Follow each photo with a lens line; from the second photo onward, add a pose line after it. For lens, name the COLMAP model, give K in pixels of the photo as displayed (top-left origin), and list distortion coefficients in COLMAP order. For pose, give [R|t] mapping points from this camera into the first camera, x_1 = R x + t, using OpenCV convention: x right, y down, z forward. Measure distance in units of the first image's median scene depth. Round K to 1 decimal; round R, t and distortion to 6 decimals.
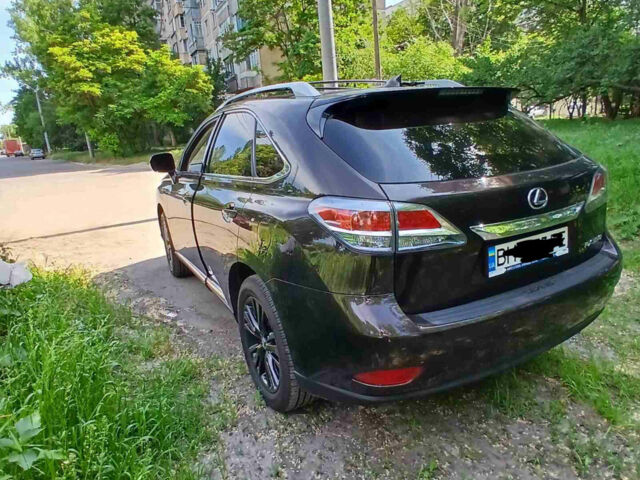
lens RADIAL K [[419.4, 0, 324.9], [0, 419.4, 242.5], [0, 0, 1]] dist [0.001256, -0.039757]
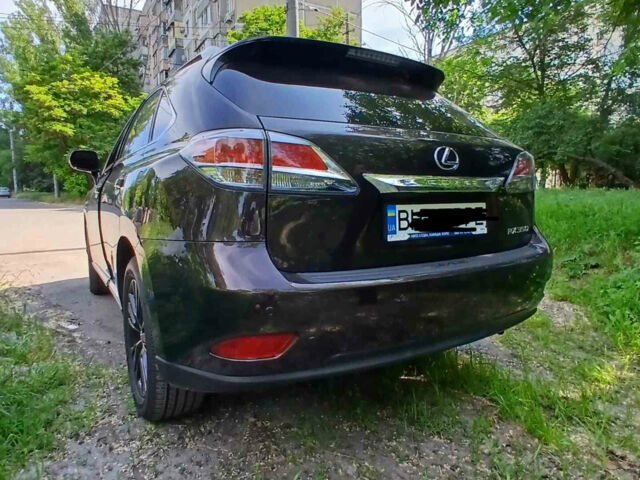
lens RADIAL K [[423.5, 0, 320.0], [0, 423.5, 240.0], [0, 0, 1]] dist [0.005032, -0.042597]
pose [[0.996325, 0.060521, 0.060604, 0.163515], [-0.051596, 0.988904, -0.139307, 0.167844], [-0.068362, 0.135669, 0.988393, 0.129542]]
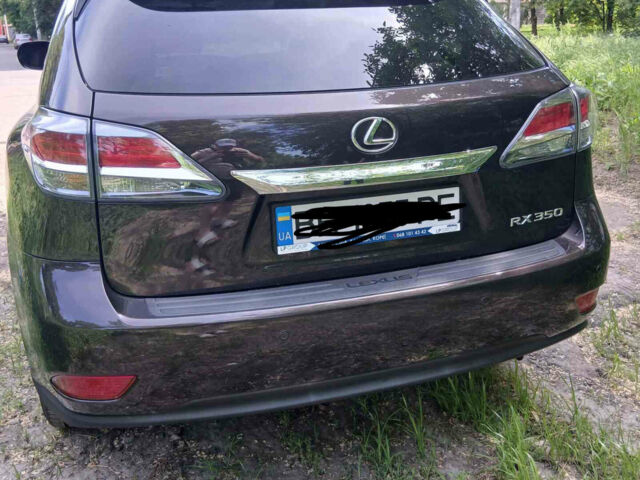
lens RADIAL K [[637.9, 0, 313.6], [0, 637.9, 240.1], [0, 0, 1]] dist [0.134233, -0.252502]
pose [[0.983135, 0.092780, -0.157596, 0.480956], [-0.083027, 0.994266, 0.067396, -0.006668], [0.162946, -0.053174, 0.985201, 0.043891]]
